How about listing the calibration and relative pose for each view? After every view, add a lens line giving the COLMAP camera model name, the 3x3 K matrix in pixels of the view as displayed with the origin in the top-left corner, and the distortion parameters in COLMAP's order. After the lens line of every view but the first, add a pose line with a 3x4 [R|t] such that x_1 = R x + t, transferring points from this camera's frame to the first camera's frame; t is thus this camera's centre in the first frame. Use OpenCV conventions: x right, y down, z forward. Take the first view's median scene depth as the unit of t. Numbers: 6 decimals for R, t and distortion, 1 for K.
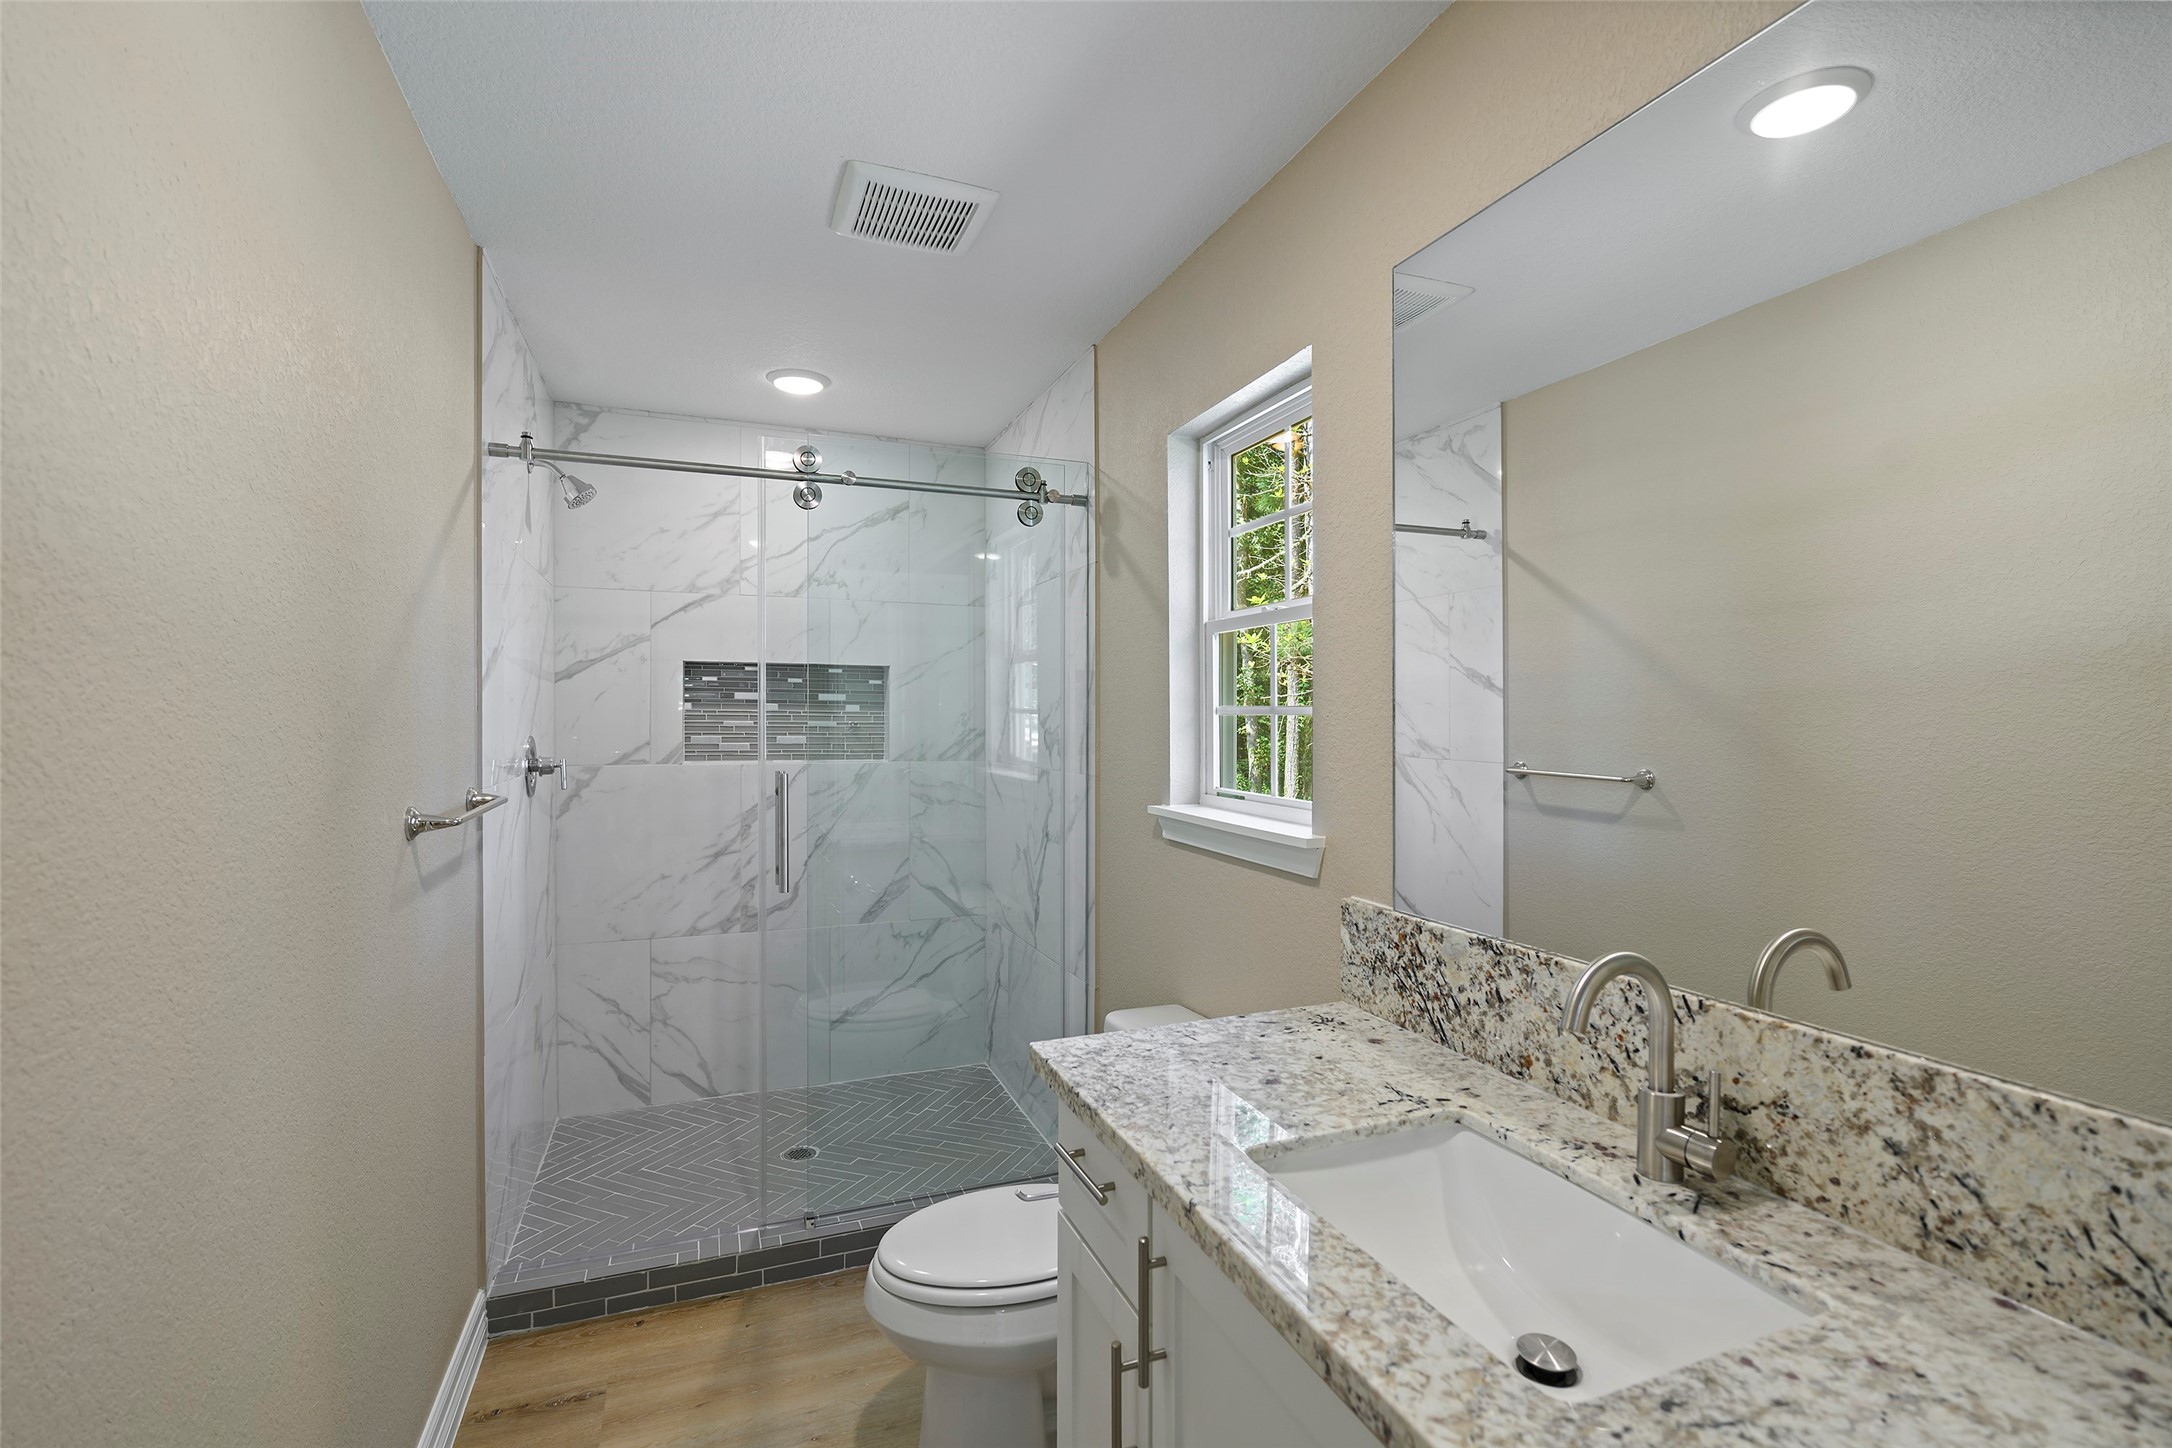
lens RADIAL K [[978.4, 0, 1094.8], [0, 978.4, 718.1], [0, 0, 1]] dist [-0.000219, 0.000009]
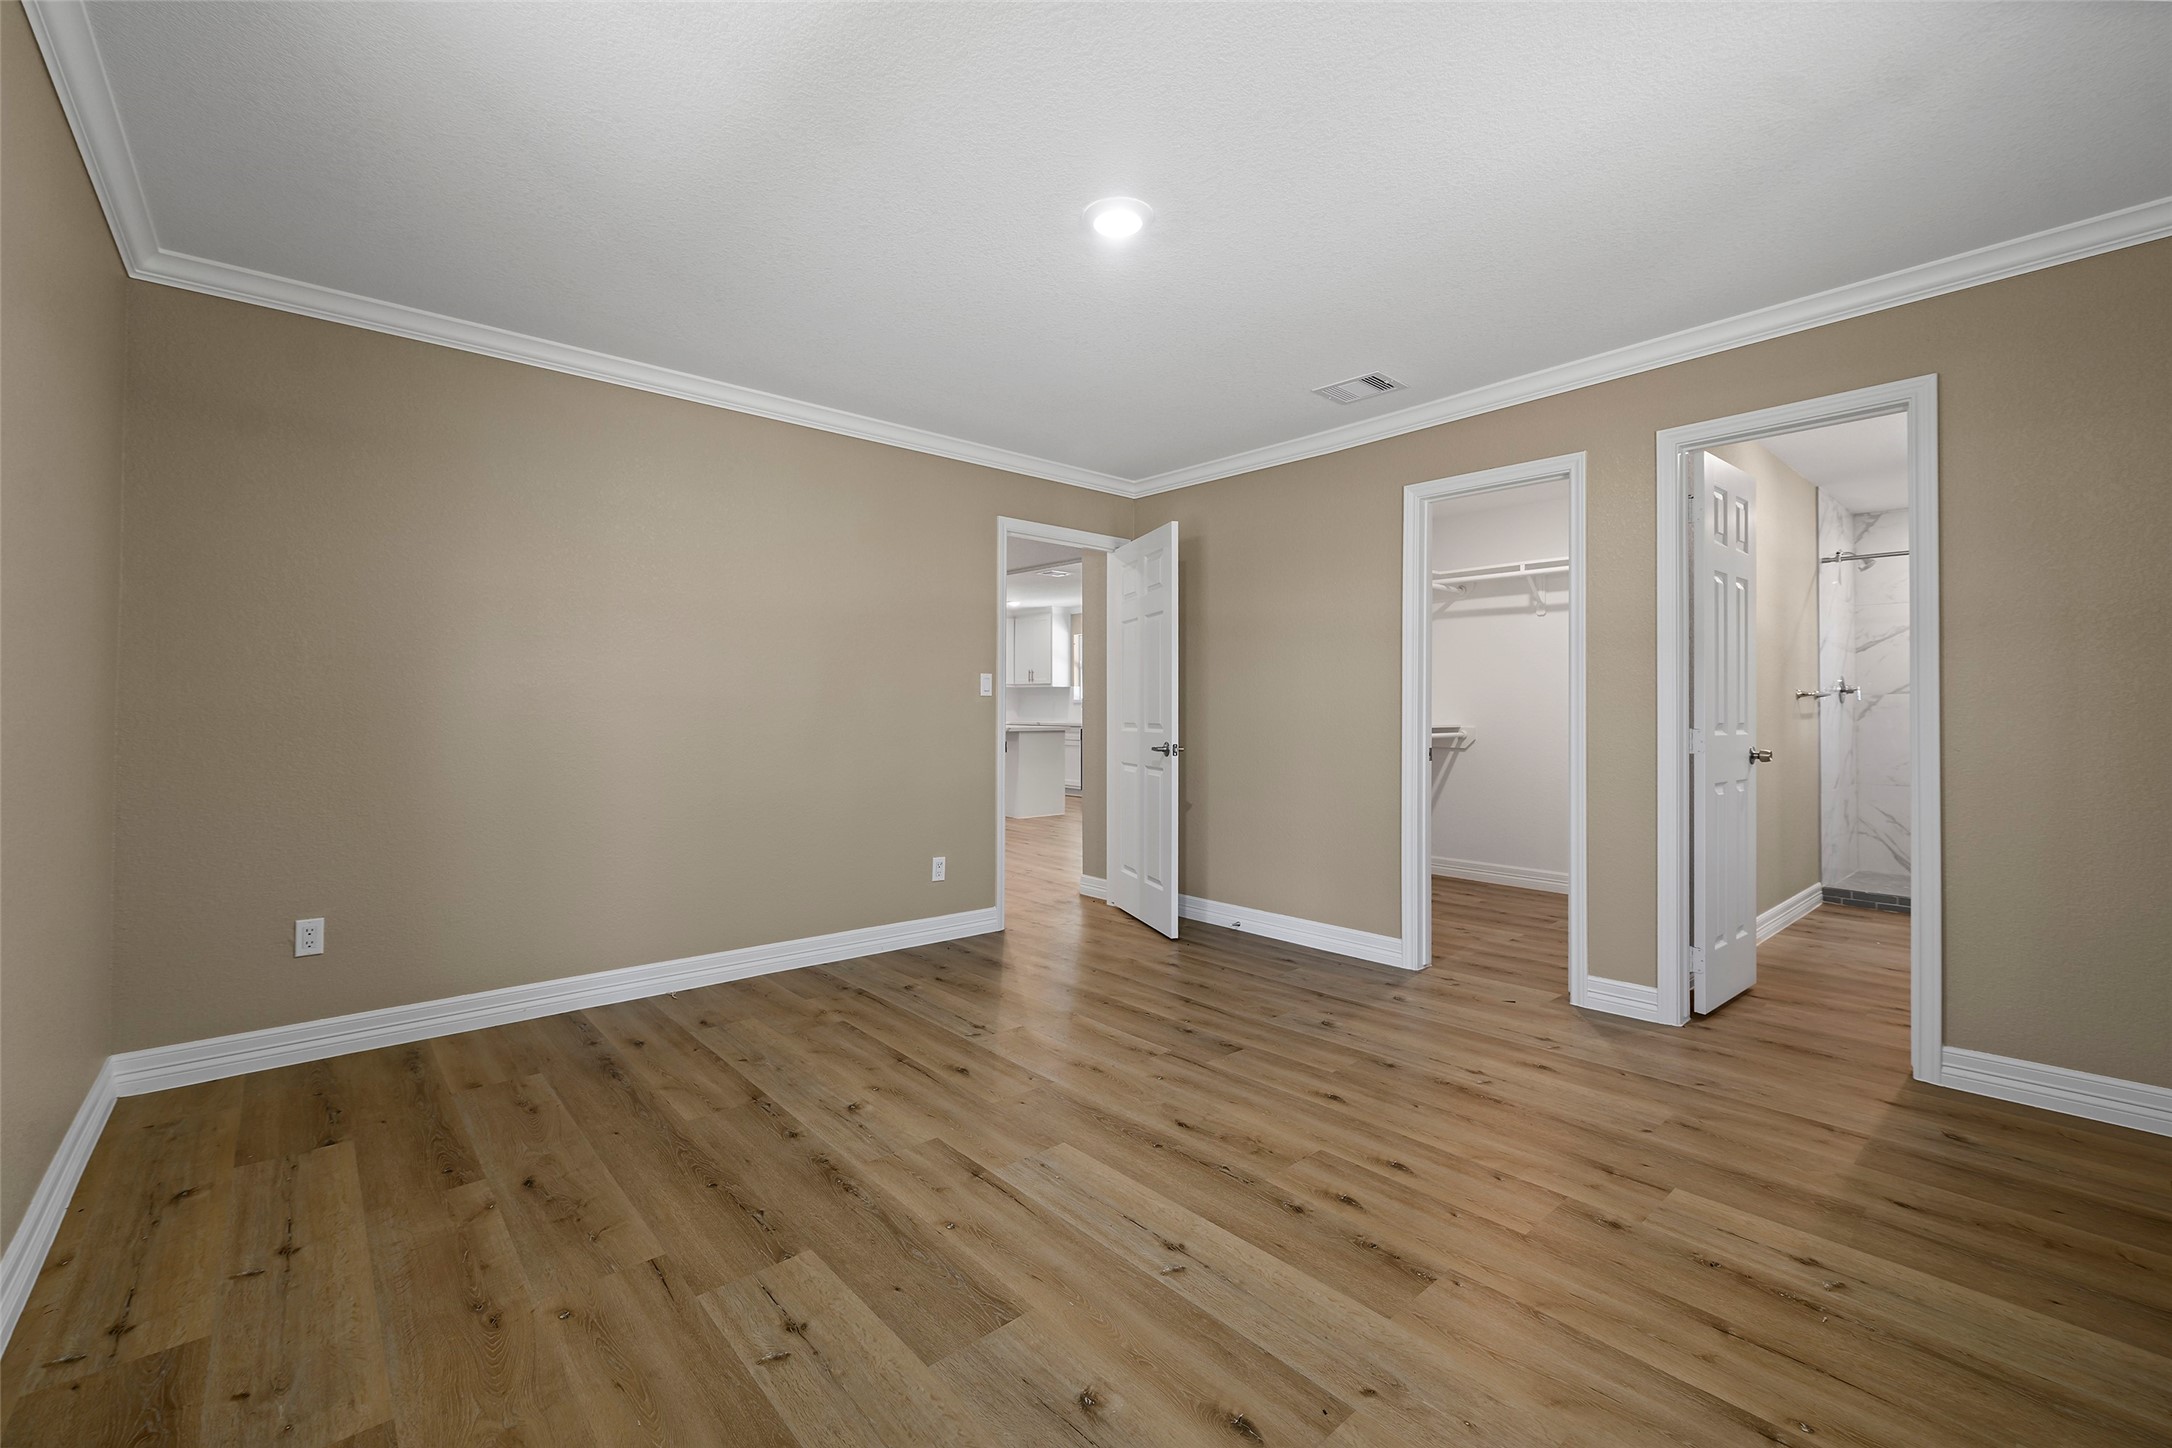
lens RADIAL K [[892.6, 0, 1082.7], [0, 892.6, 711.5], [0, 0, 1]] dist [-0.001142, -0.000075]
pose [[0.329980, -0.002015, -0.943986, 0.774318], [0.002502, 0.999996, -0.001260, 0.096457], [0.943984, -0.001946, 0.329984, -1.309391]]
